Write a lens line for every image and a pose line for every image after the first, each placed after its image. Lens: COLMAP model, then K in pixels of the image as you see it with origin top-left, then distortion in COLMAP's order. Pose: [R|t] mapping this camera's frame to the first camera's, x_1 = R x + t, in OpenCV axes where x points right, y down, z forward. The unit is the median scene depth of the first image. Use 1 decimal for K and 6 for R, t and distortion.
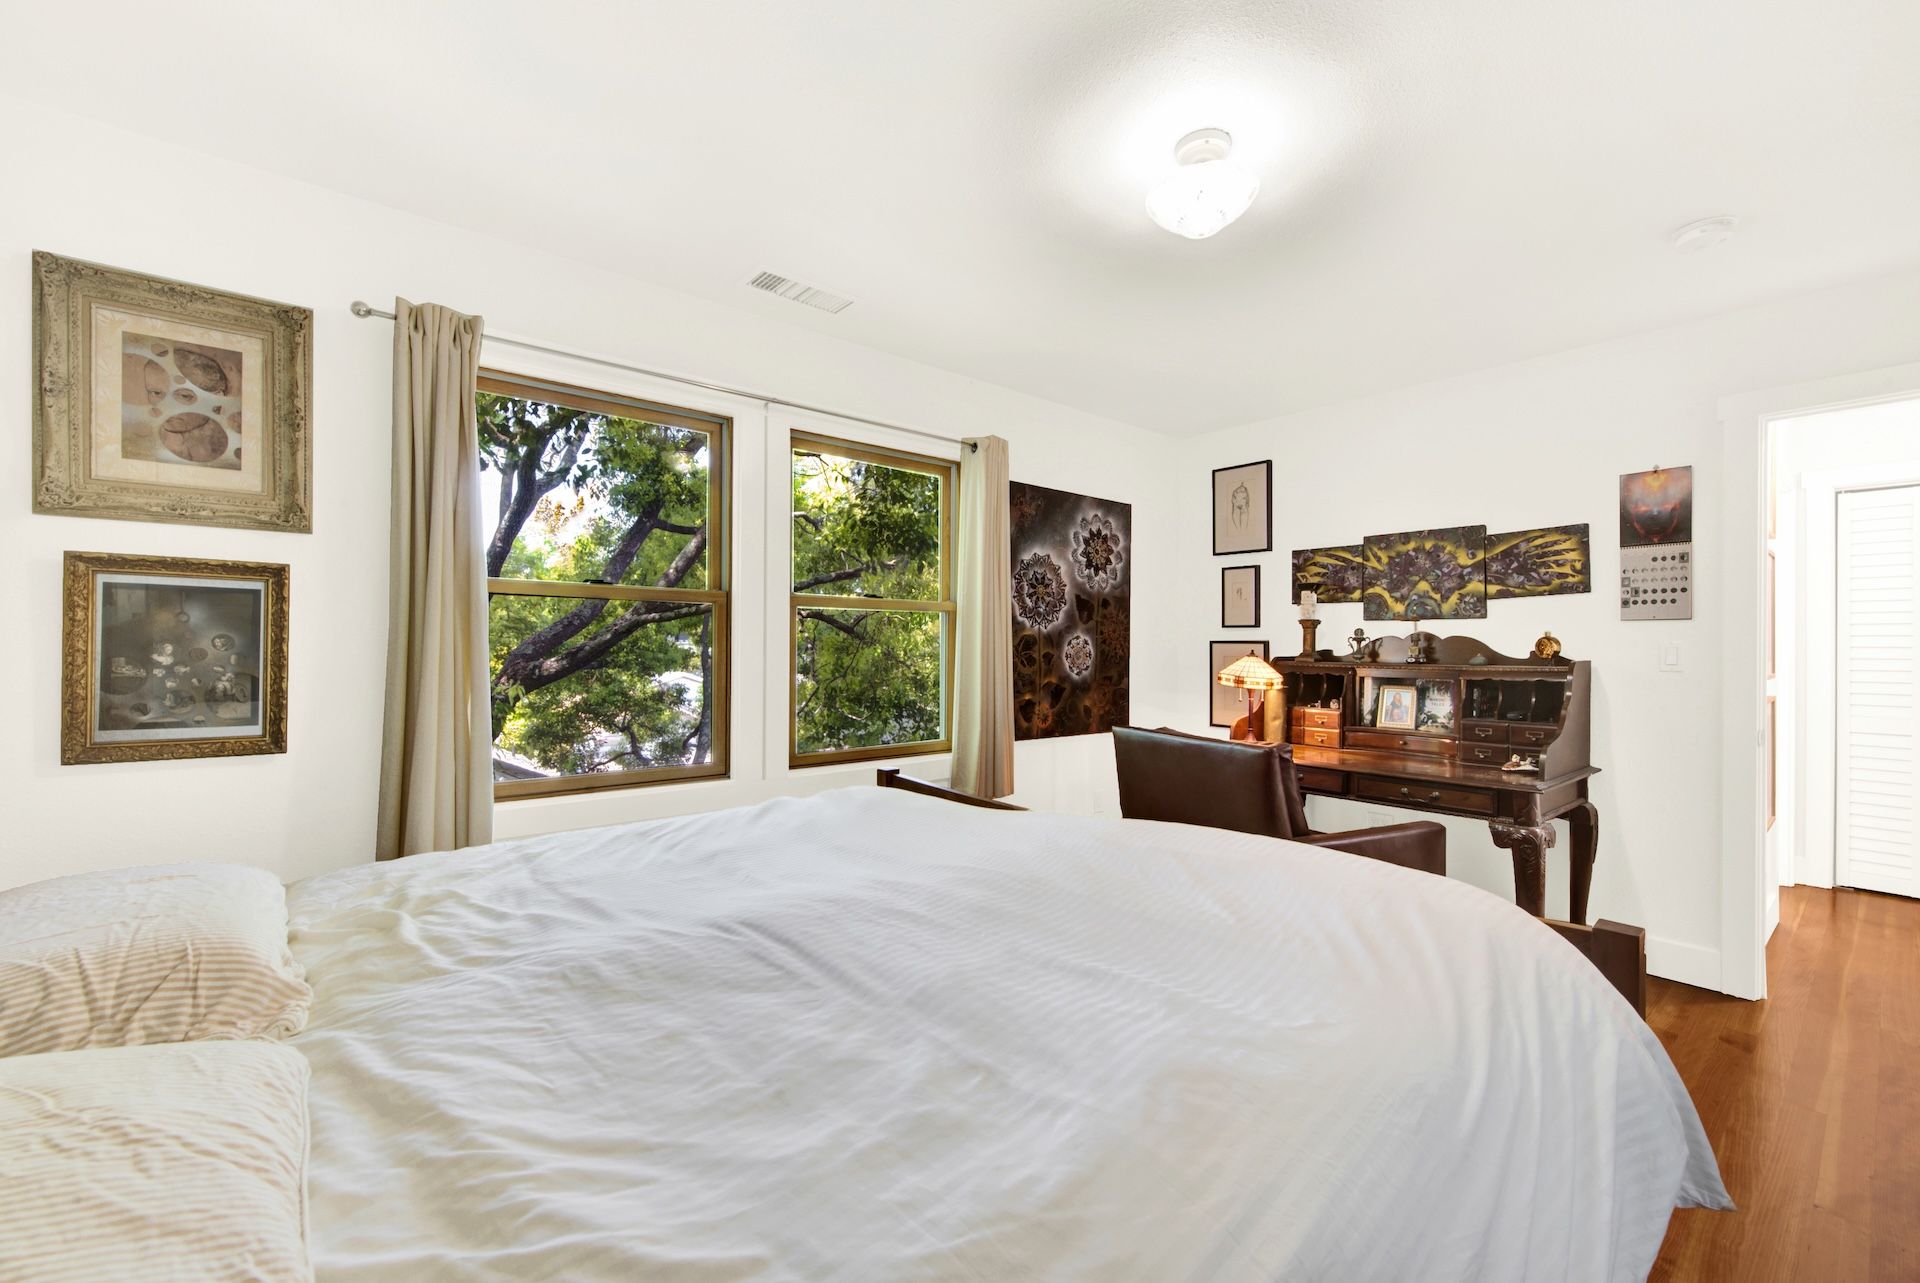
lens RADIAL K [[786.4, 0, 969.8], [0, 786.4, 636.7], [0, 0, 1]] dist [0.004897, -0.003184]
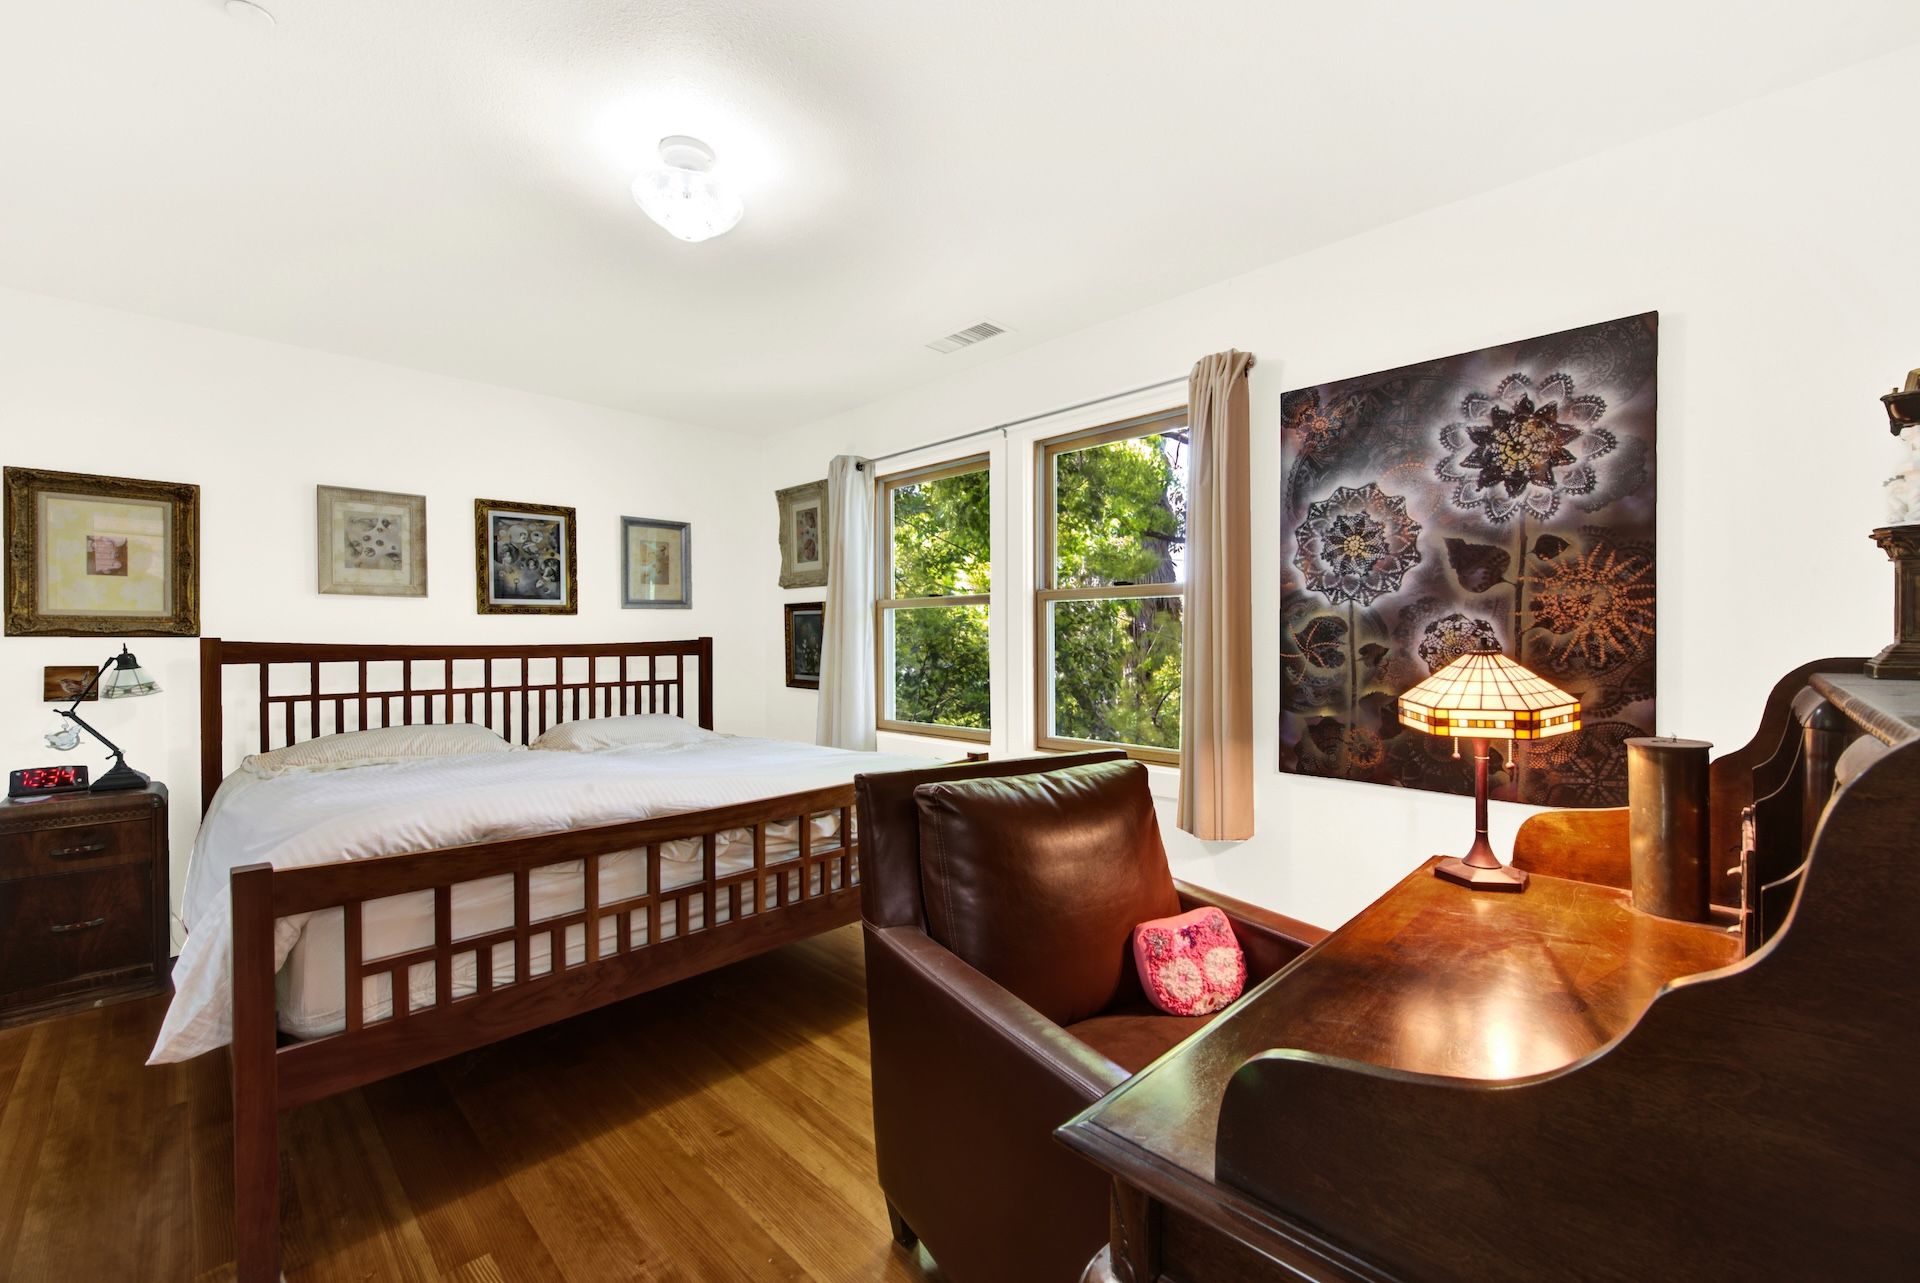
lens RADIAL K [[786.4, 0, 969.8], [0, 786.4, 636.7], [0, 0, 1]] dist [0.004897, -0.003184]
pose [[0.086027, -0.007760, -0.996263, 0.667312], [0.017109, 0.999834, -0.006310, 0.012191], [0.996146, -0.016502, 0.086146, 0.628682]]
